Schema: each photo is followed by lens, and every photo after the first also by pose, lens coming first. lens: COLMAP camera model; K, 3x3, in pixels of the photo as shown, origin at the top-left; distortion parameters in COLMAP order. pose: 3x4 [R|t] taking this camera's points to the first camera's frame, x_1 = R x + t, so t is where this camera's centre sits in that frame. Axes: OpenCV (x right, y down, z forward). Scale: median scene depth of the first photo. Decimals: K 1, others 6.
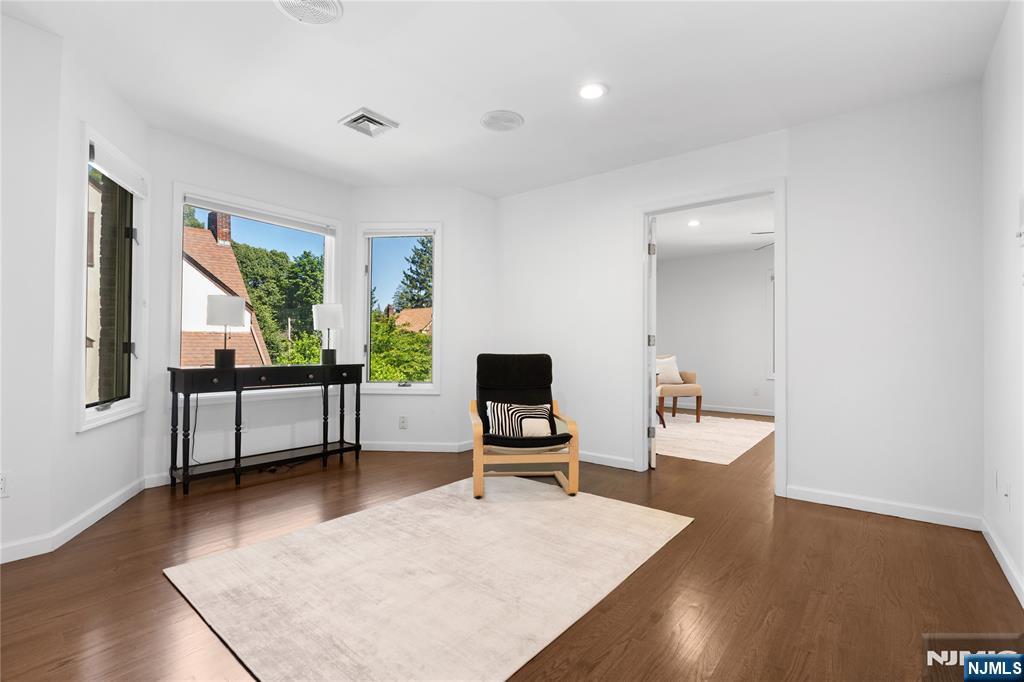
lens RADIAL K [[459.3, 0, 513.6], [0, 459.3, 341.6], [0, 0, 1]] dist [-0.004015, -0.000101]
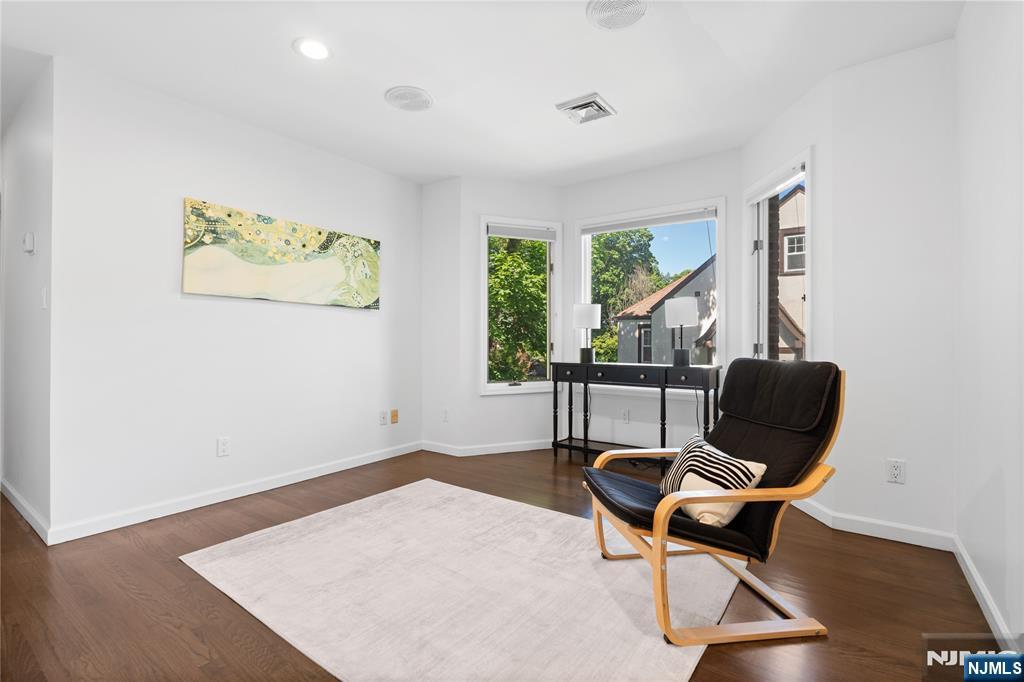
lens RADIAL K [[465.8, 0, 514.2], [0, 465.8, 340.0], [0, 0, 1]] dist [-0.000879, 0.000274]
pose [[0.059494, -0.017698, -0.998072, 0.639253], [0.004522, 0.999837, -0.017460, 0.018731], [0.998218, -0.003474, 0.059565, 0.819445]]
